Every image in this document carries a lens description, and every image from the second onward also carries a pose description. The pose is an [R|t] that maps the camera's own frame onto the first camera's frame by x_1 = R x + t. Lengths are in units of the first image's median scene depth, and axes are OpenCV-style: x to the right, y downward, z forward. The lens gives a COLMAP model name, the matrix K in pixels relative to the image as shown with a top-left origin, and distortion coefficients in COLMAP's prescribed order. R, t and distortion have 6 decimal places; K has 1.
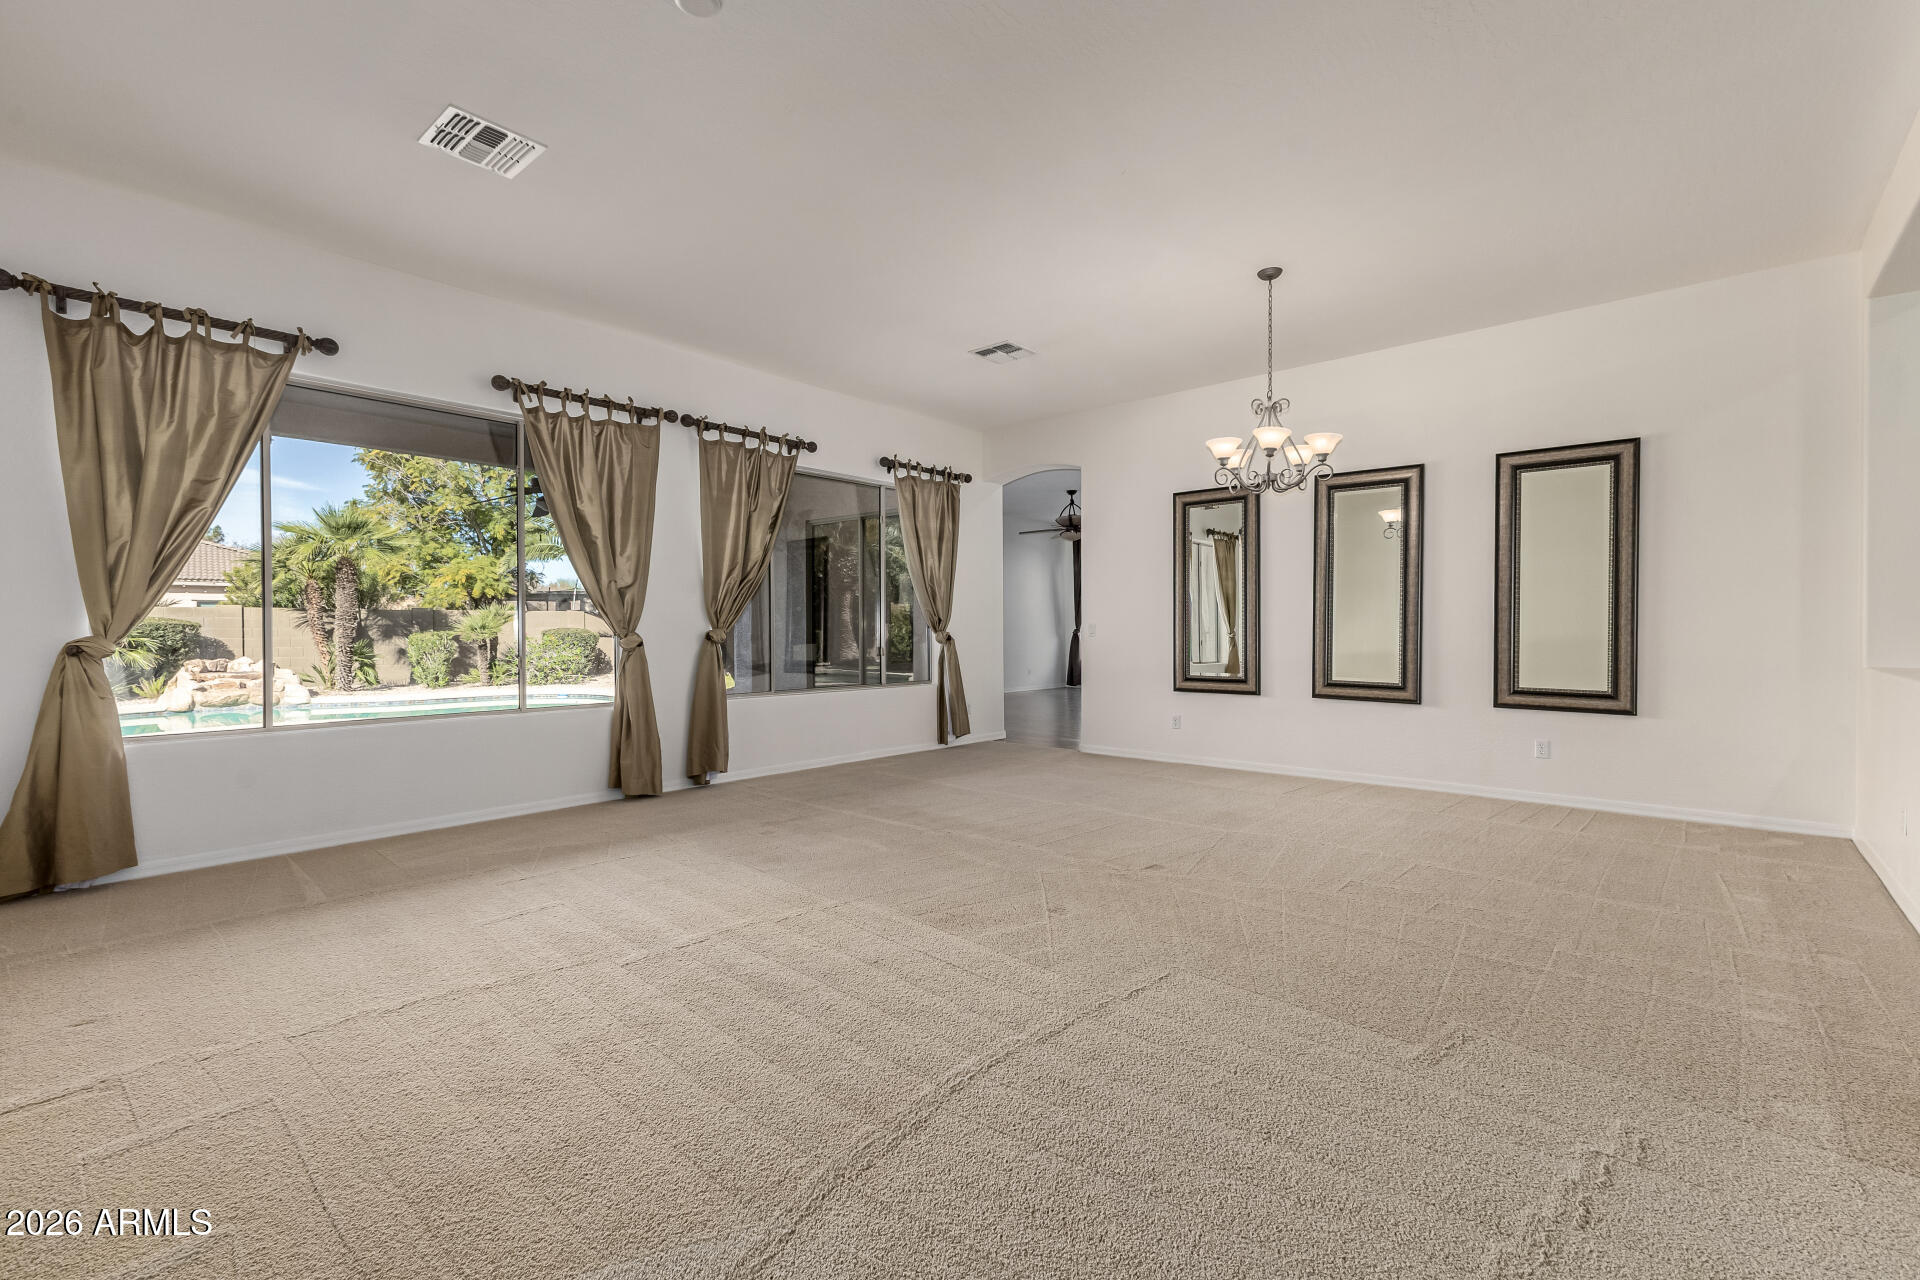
lens RADIAL K [[824.8, 0, 962.4], [0, 824.8, 629.6], [0, 0, 1]] dist [0.007259, -0.000580]
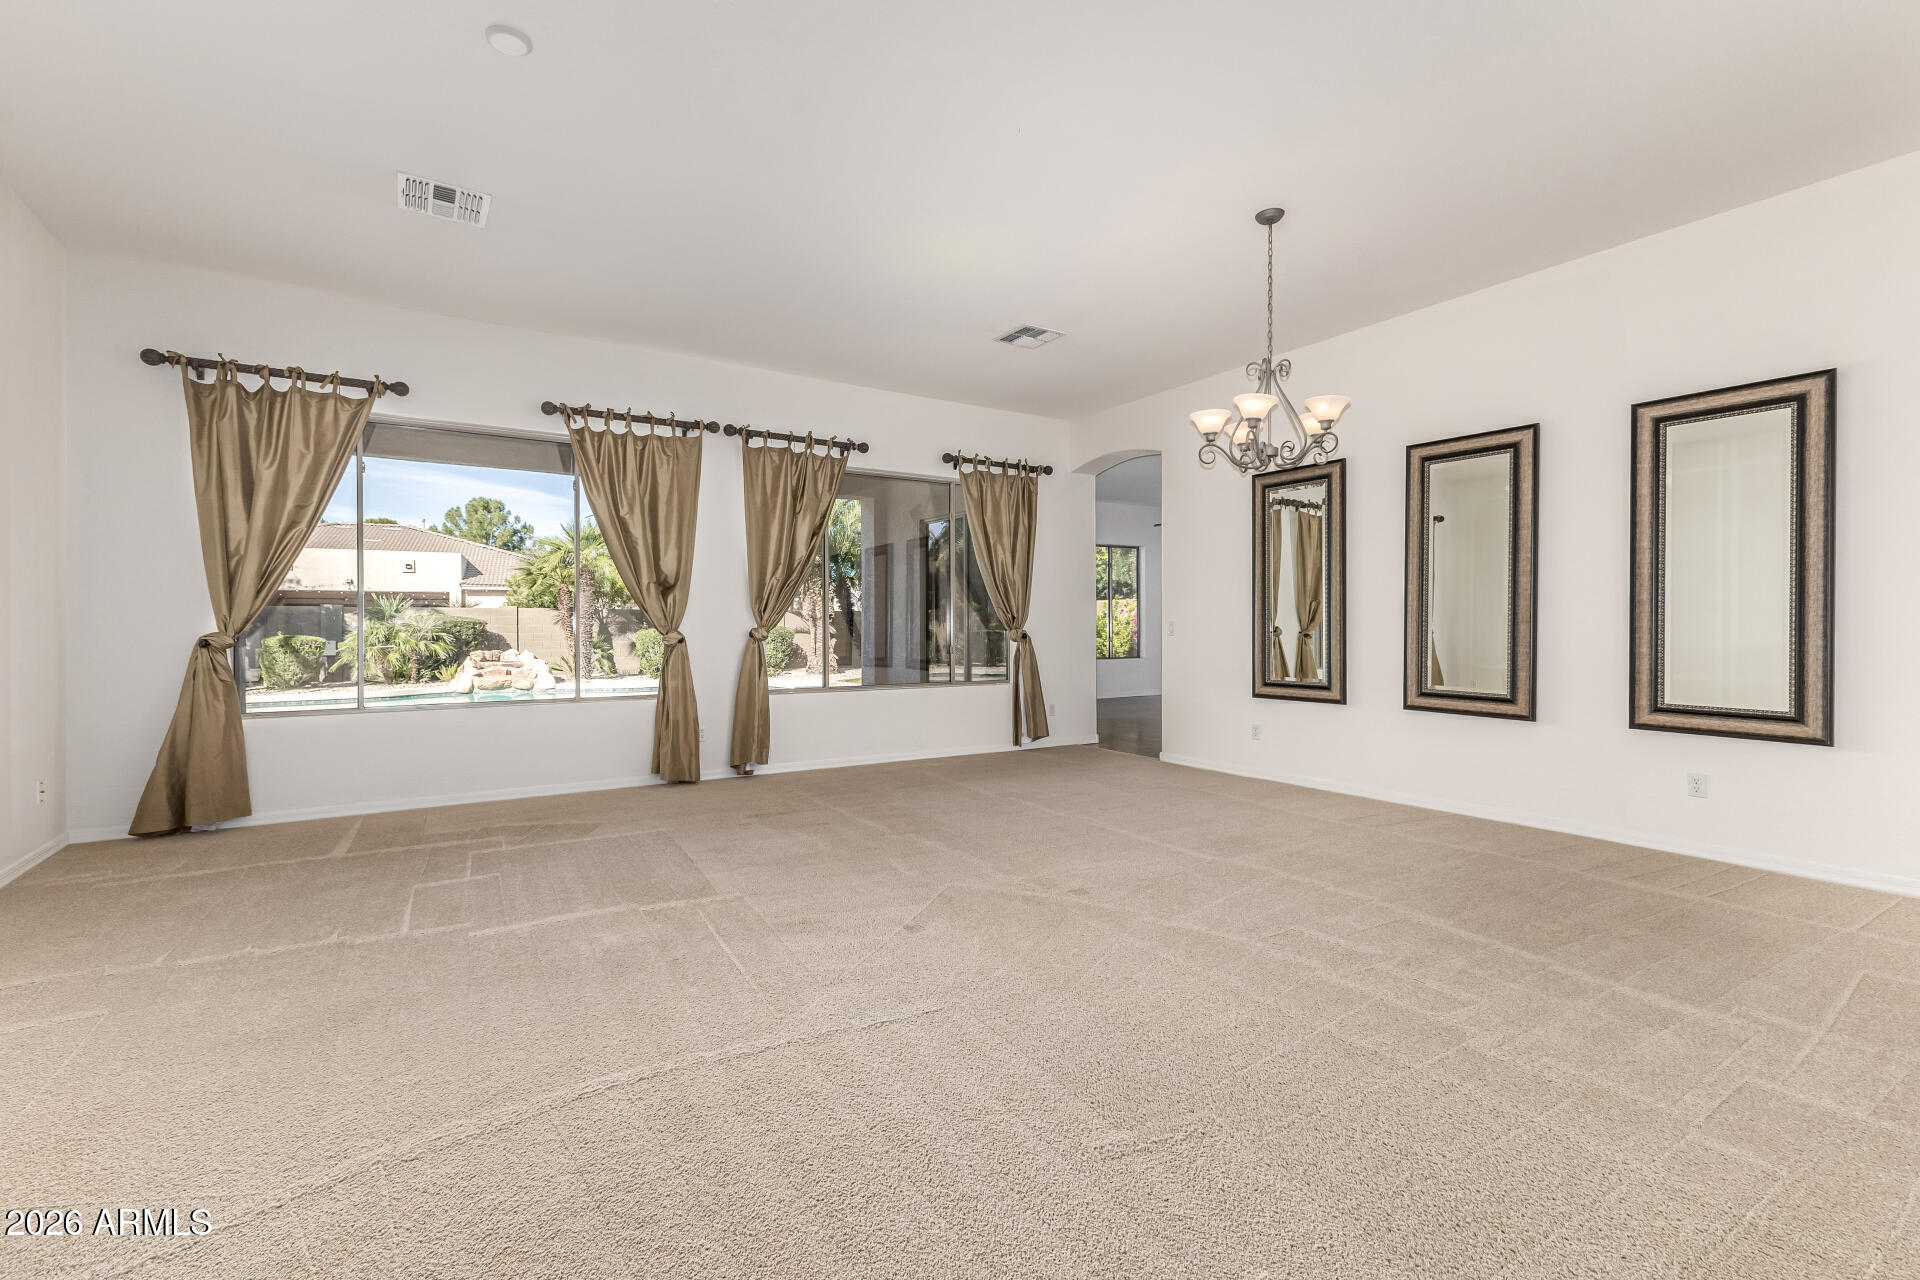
lens RADIAL K [[829.5, 0, 956.9], [0, 829.5, 622.8], [0, 0, 1]] dist [0.007844, -0.000083]
pose [[0.959165, 0.000231, -0.282846, 0.242428], [-0.001548, 0.999989, -0.004431, -0.001473], [0.282841, 0.004688, 0.959155, 0.059531]]
